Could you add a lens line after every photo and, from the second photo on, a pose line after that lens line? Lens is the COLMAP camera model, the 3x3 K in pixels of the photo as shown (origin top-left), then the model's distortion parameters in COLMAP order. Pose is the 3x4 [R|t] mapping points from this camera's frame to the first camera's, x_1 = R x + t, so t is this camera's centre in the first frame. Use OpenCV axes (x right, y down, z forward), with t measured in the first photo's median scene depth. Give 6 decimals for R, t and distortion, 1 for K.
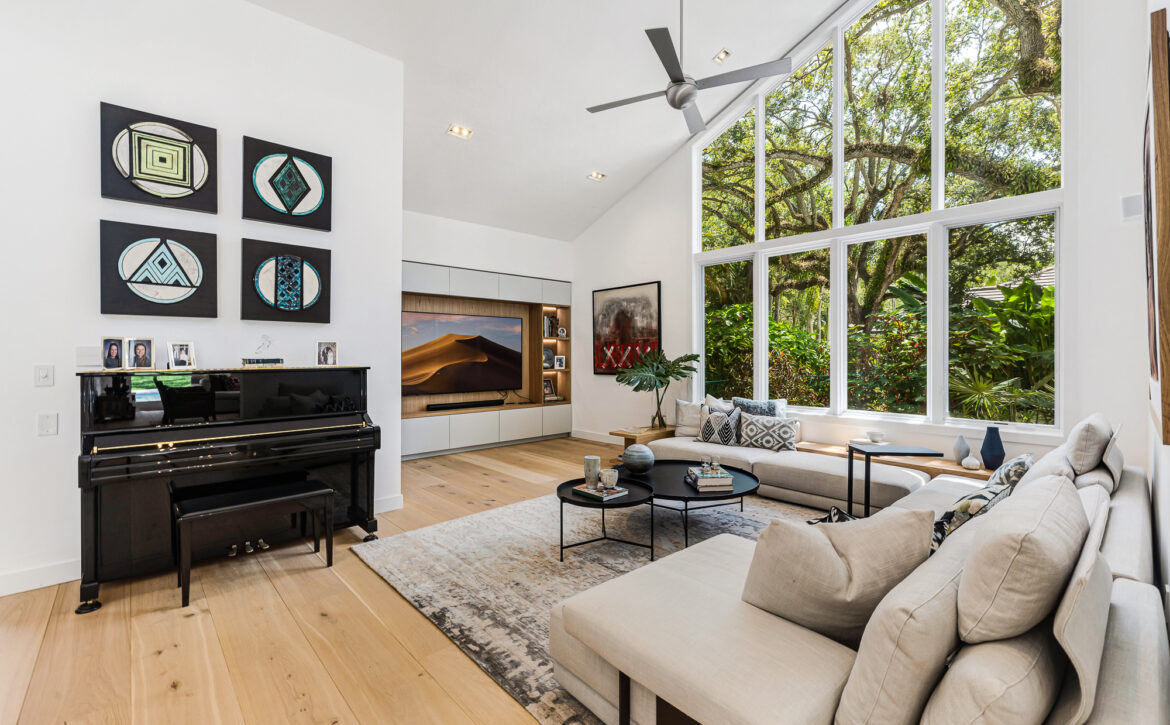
lens RADIAL K [[503.1, 0, 578.0], [0, 503.1, 360.5], [0, 0, 1]] dist [0.000379, 0.000331]
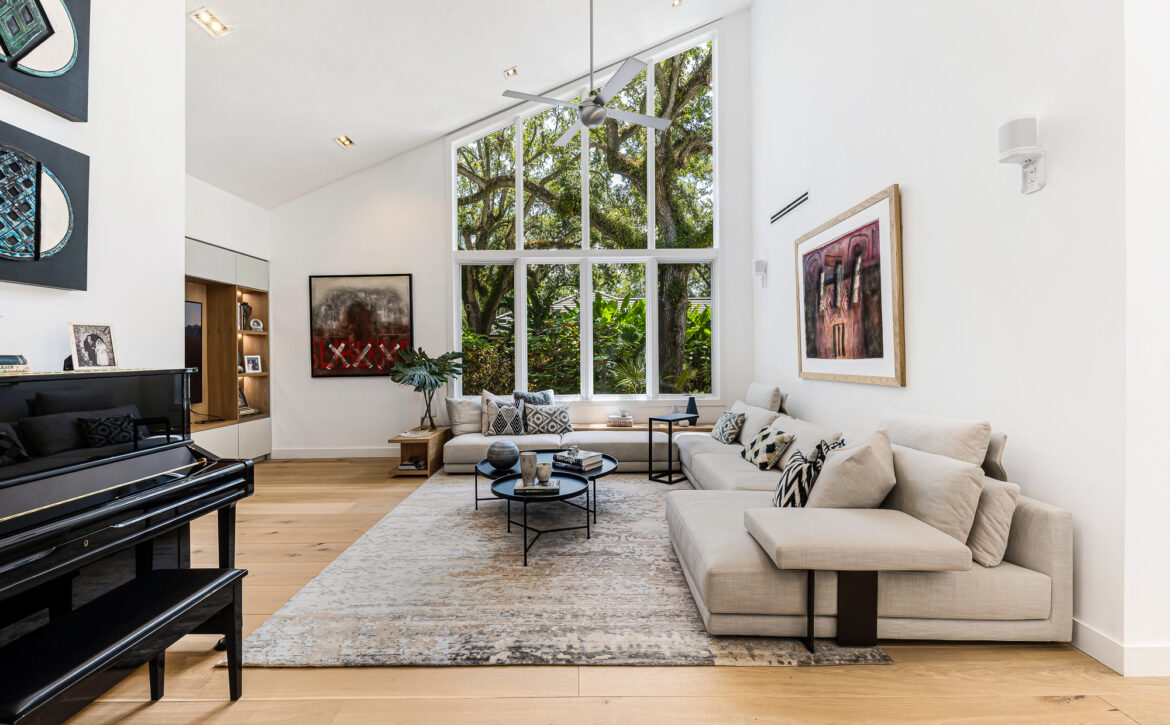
lens RADIAL K [[503.1, 0, 578.0], [0, 503.1, 360.5], [0, 0, 1]] dist [0.000379, 0.000331]
pose [[0.663871, -0.014306, 0.747710, -0.418899], [0.018179, 0.999830, 0.002989, 0.007408], [-0.747626, 0.011608, 0.664019, 0.183951]]
